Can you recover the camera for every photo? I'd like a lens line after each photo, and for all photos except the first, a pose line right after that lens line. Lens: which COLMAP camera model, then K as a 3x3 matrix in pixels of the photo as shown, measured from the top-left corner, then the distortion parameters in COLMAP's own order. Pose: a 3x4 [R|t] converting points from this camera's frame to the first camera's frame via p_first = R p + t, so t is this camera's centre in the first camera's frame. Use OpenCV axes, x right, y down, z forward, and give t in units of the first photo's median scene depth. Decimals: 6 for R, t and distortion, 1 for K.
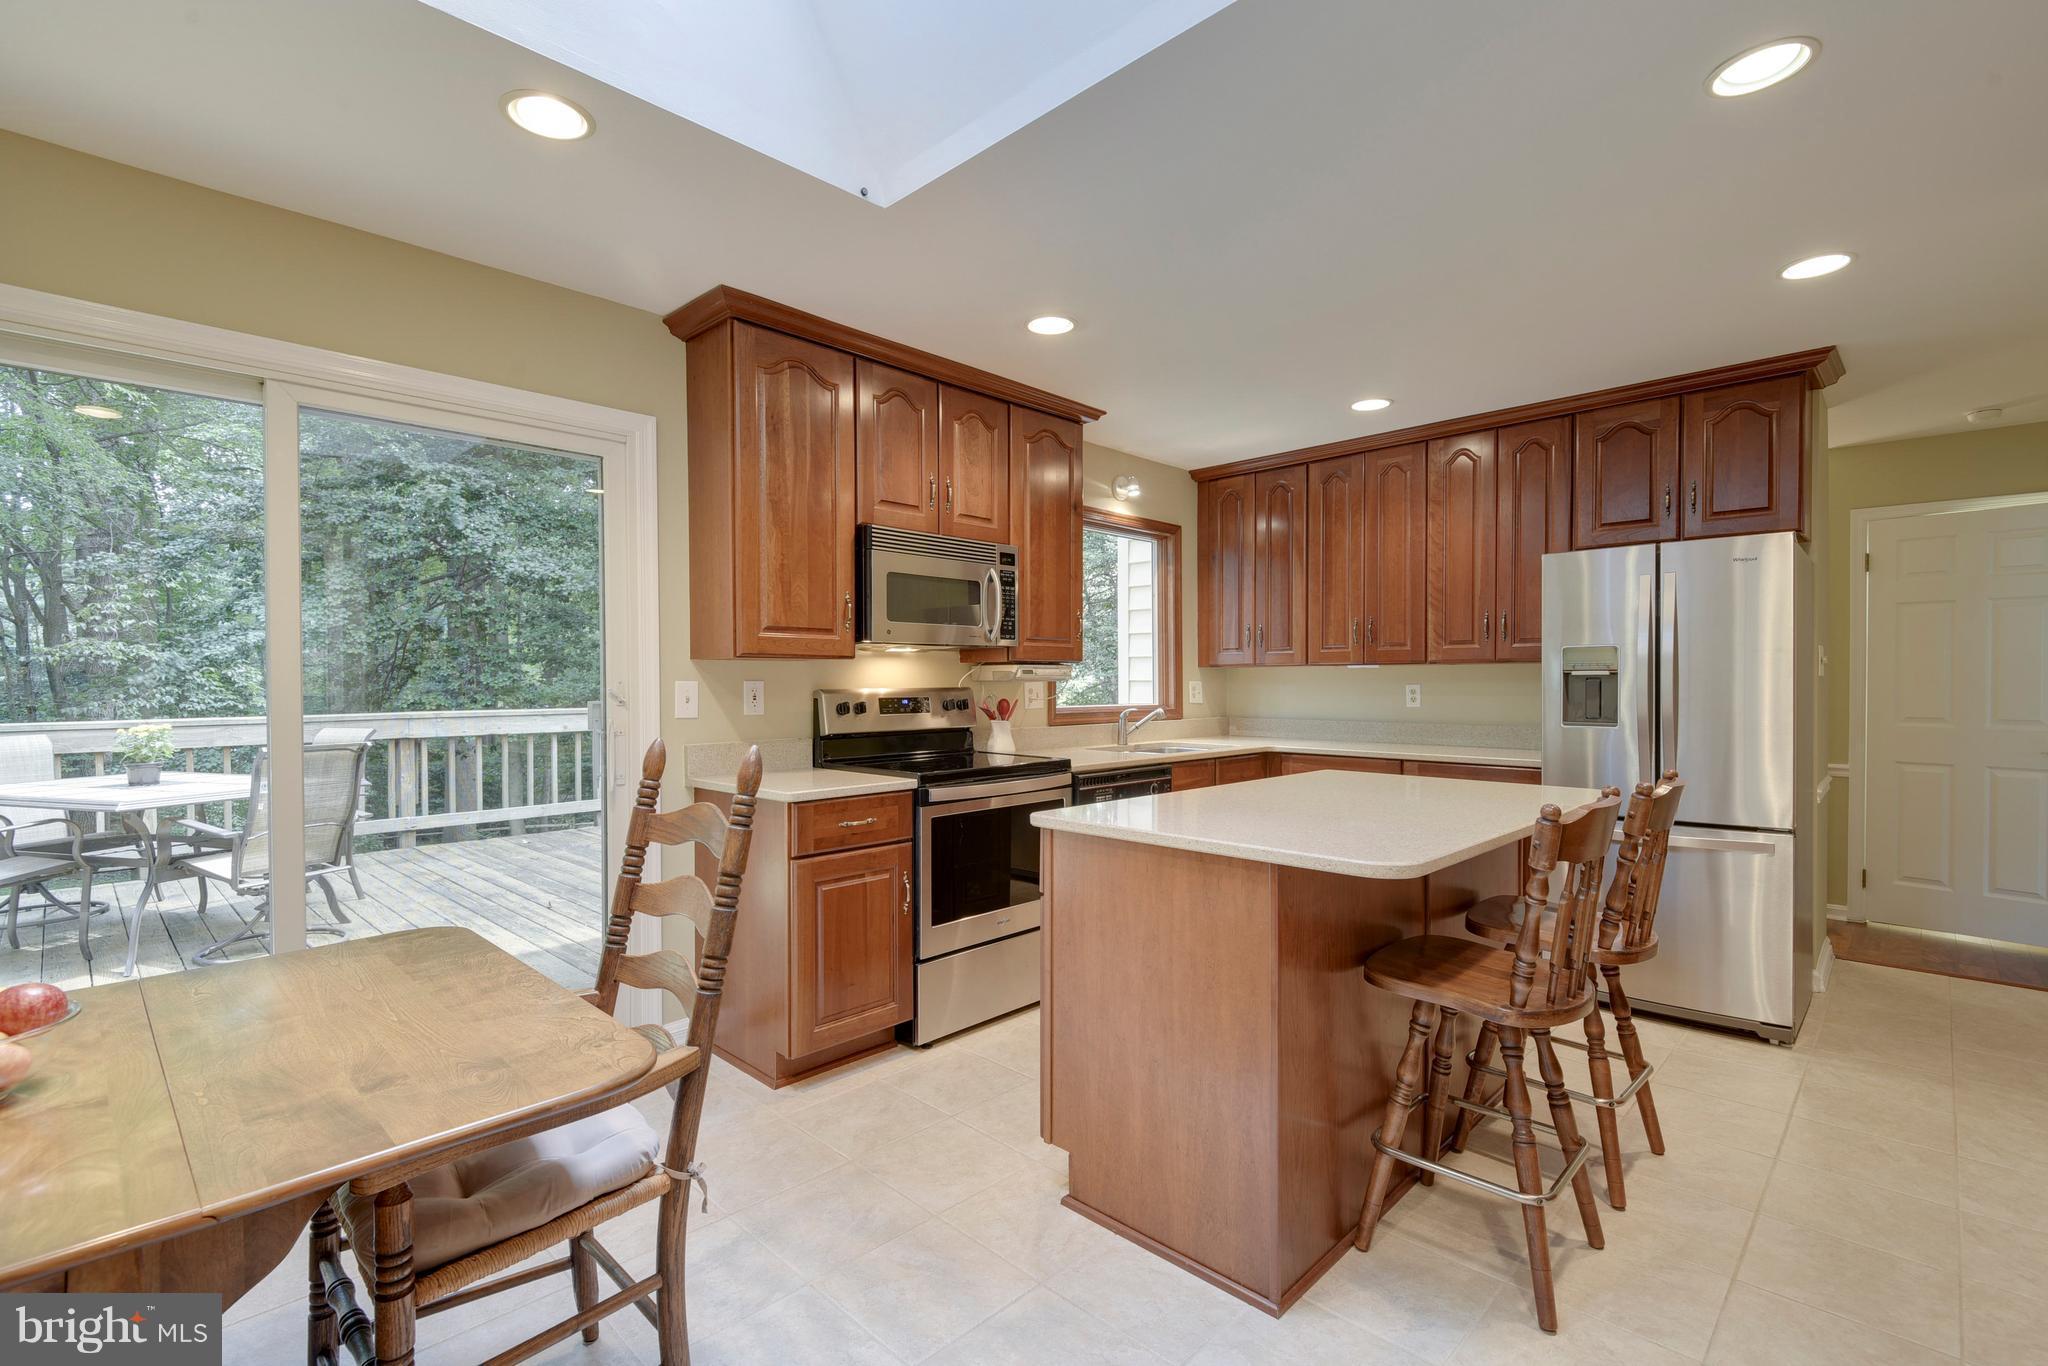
lens RADIAL K [[940.1, 0, 1027.6], [0, 940.1, 691.6], [0, 0, 1]] dist [0.028968, -0.020370]
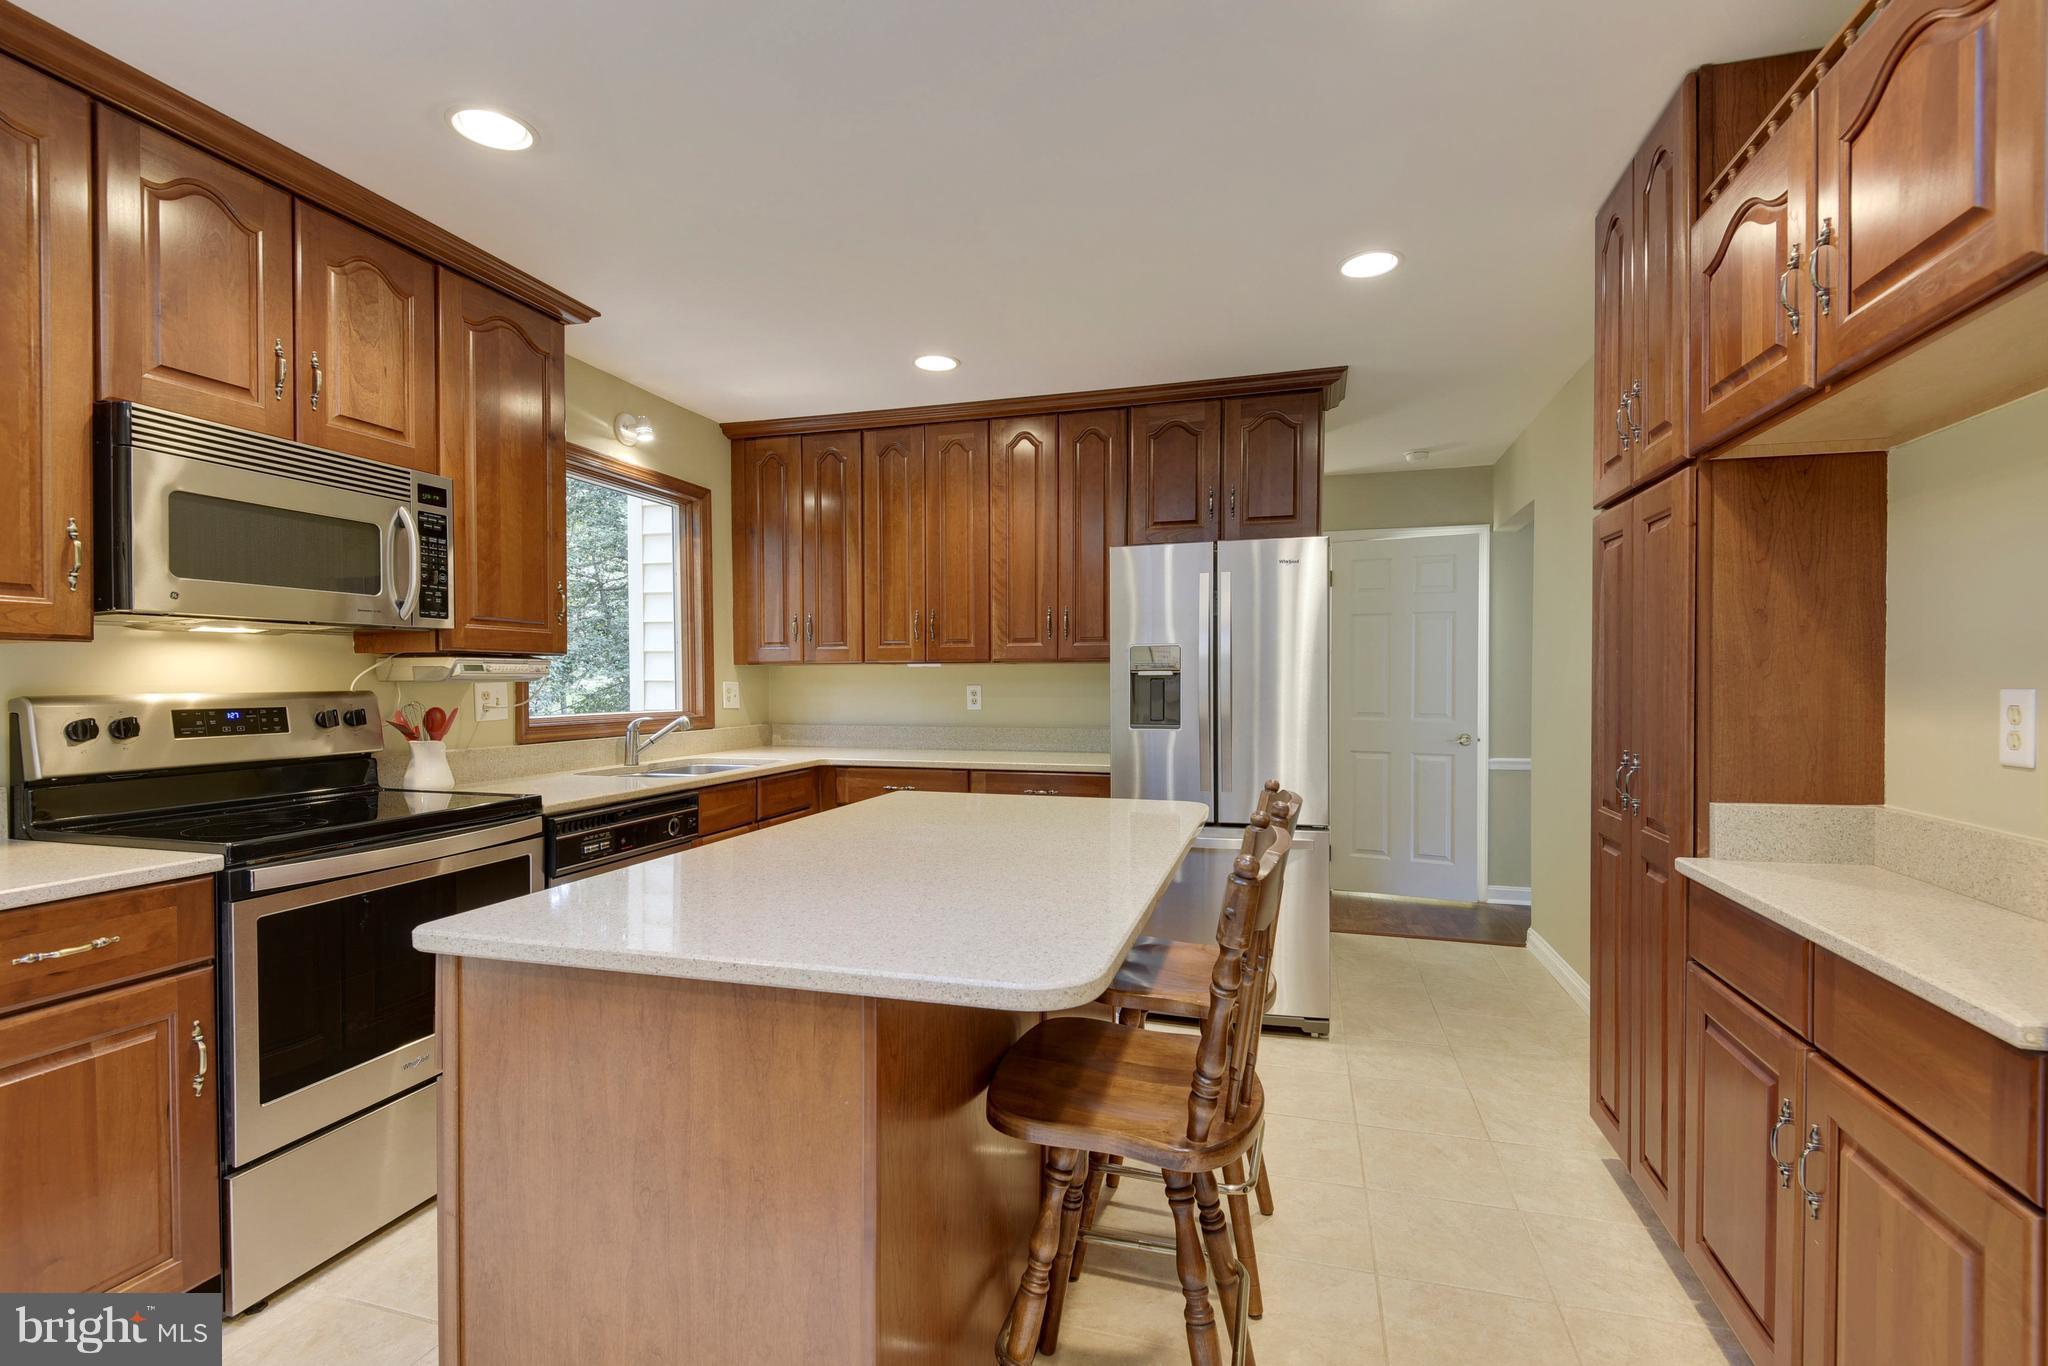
lens RADIAL K [[940.1, 0, 1027.6], [0, 940.1, 691.6], [0, 0, 1]] dist [0.028968, -0.020370]
pose [[0.886146, -0.004696, 0.463382, 0.037256], [0.004864, 0.999988, 0.000831, -0.002490], [-0.463380, 0.001518, 0.886158, 0.208701]]
